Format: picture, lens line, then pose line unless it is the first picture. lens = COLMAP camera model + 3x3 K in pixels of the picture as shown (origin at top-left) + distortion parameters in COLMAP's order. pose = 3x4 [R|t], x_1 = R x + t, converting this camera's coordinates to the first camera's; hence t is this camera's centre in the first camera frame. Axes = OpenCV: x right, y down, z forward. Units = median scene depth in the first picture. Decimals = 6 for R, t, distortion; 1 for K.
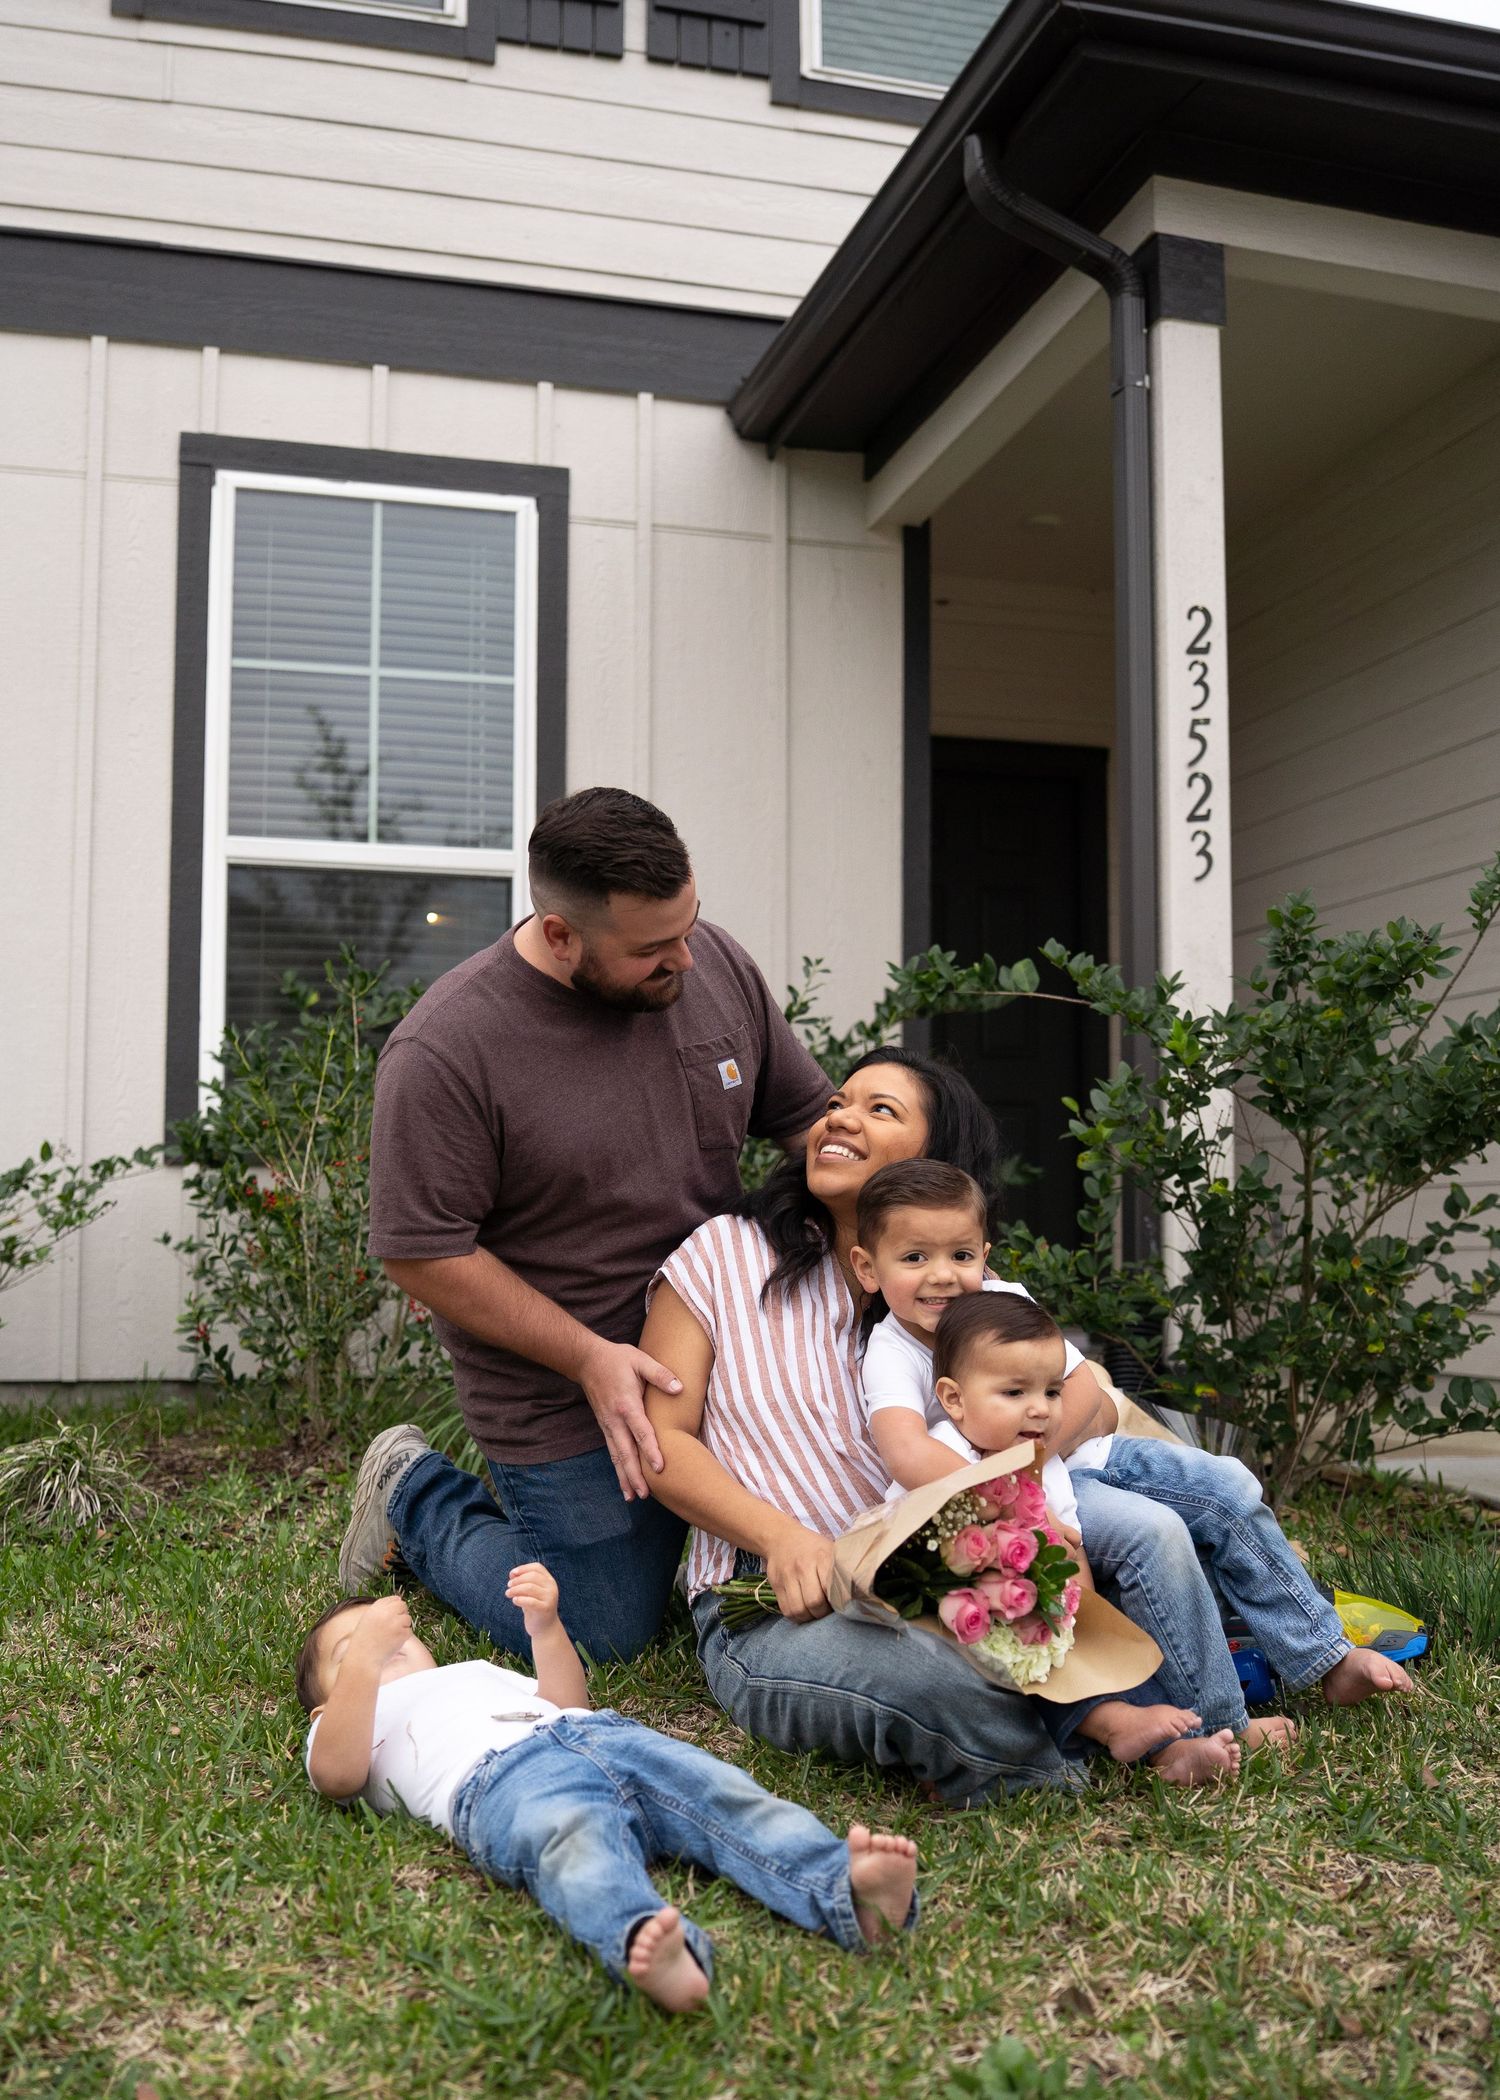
lens RADIAL K [[1987.2, 0, 703.5], [0, 1987.2, 1124.1], [0, 0, 1]] dist [-0.053647, -0.036937]
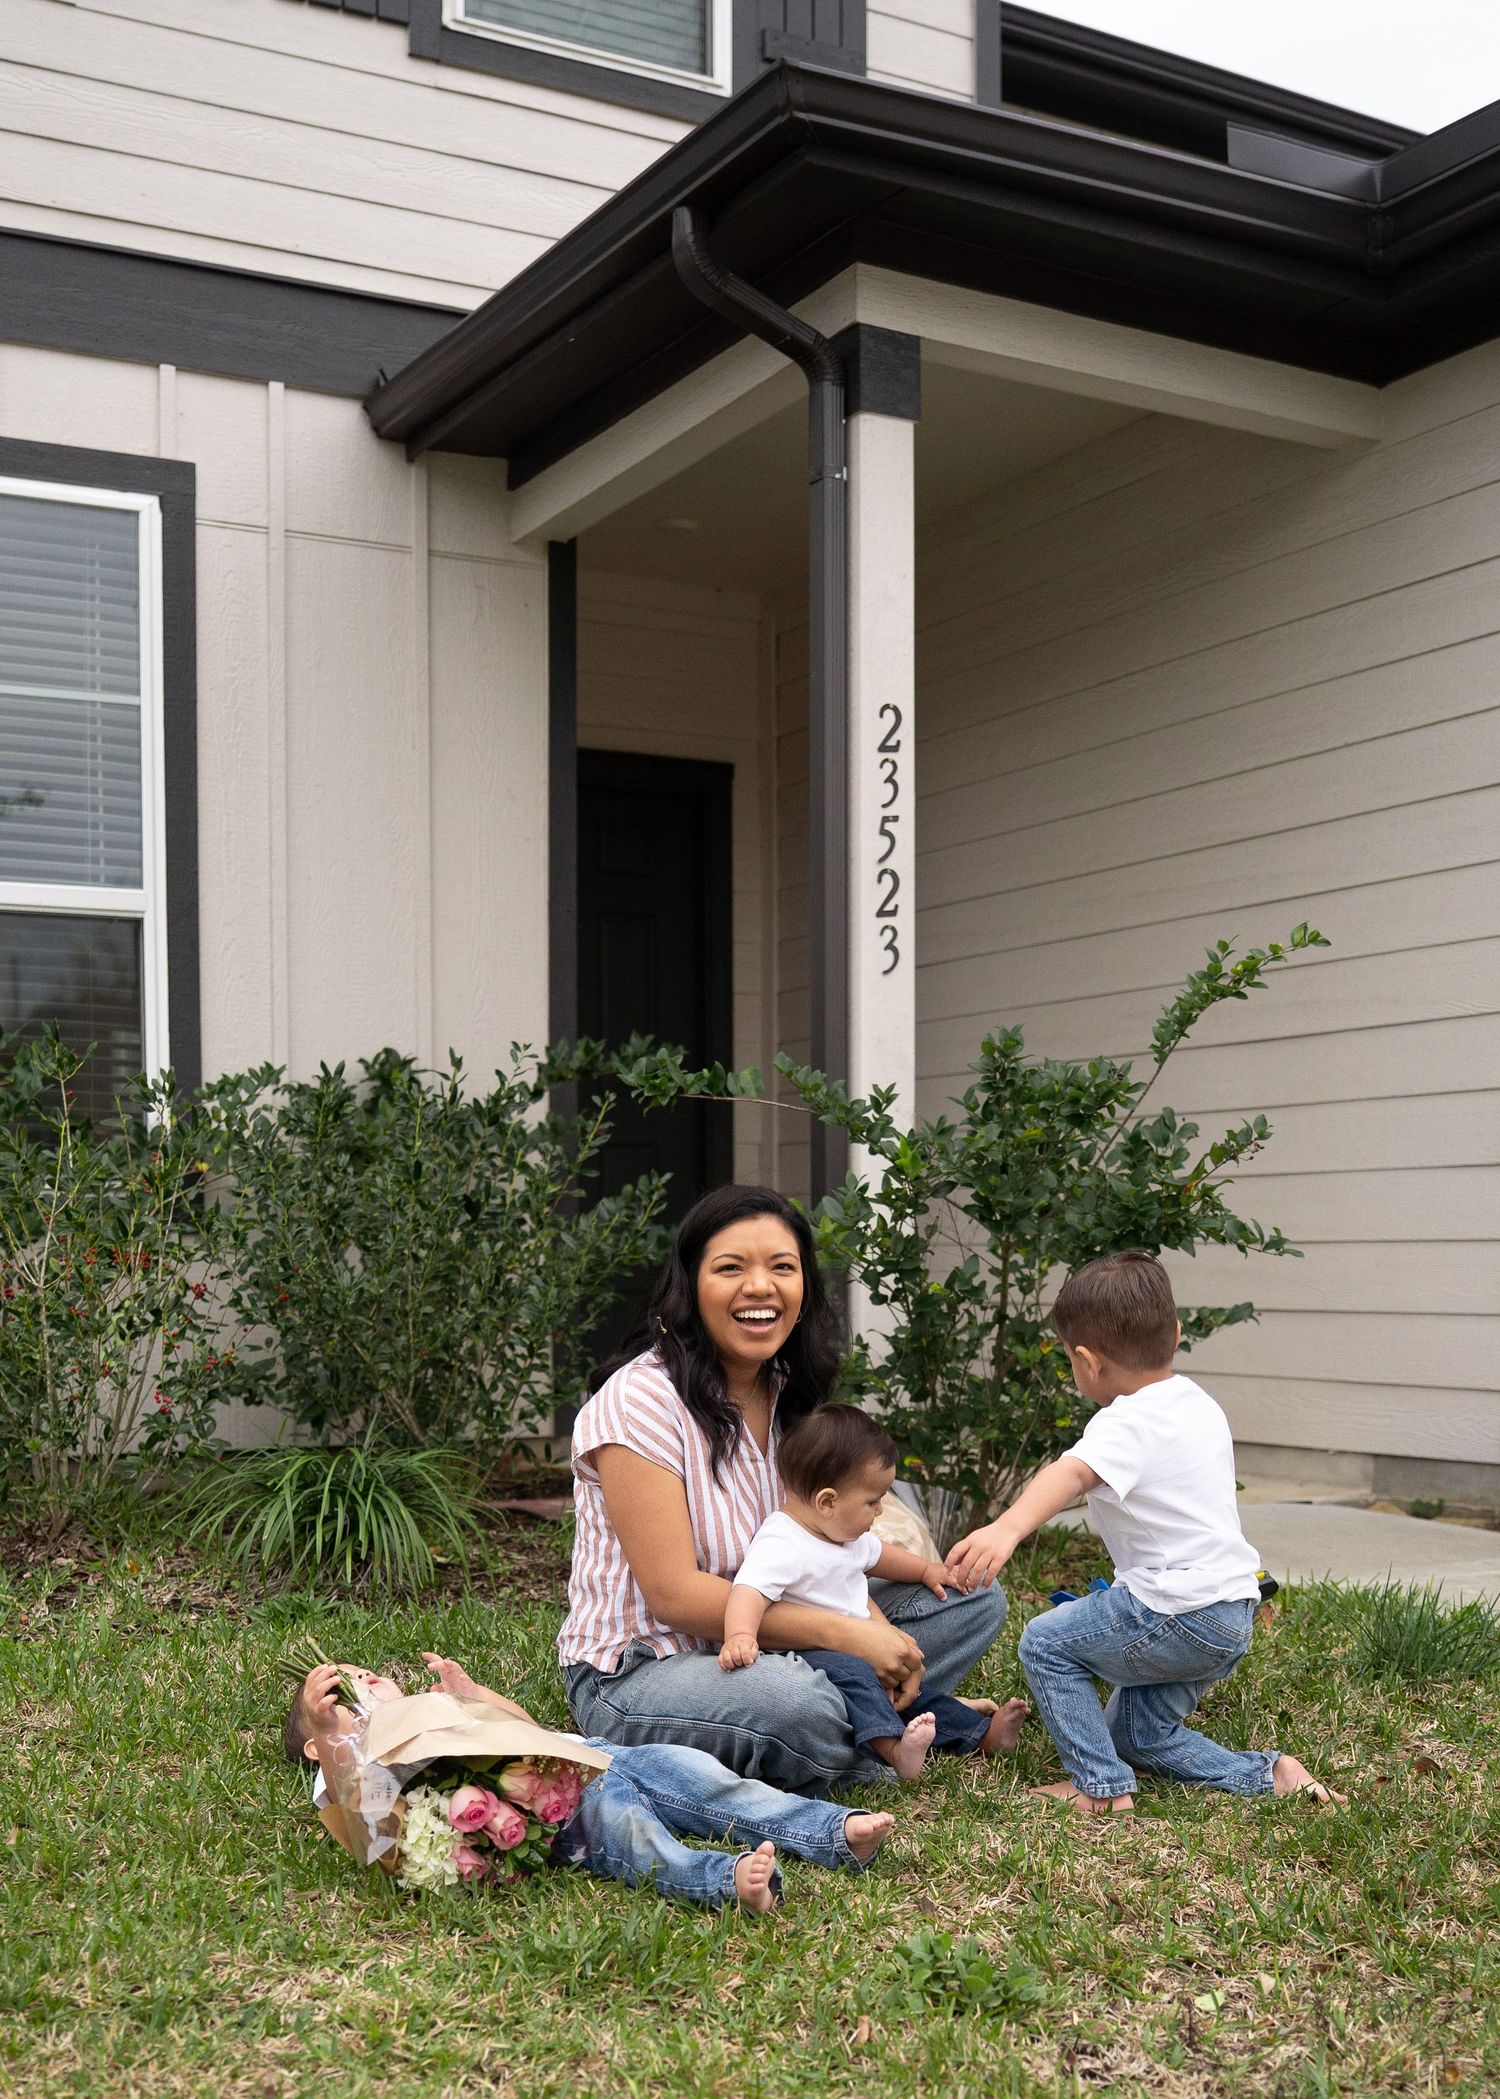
lens RADIAL K [[2424.5, 0, 727.0], [0, 2424.5, 1361.5], [0, 0, 1]] dist [-0.033264, -0.075188]
pose [[0.969963, -0.018525, 0.242545, -0.143031], [-0.007557, 0.994320, 0.106165, -0.052694], [-0.243134, -0.104809, 0.964314, -0.233895]]
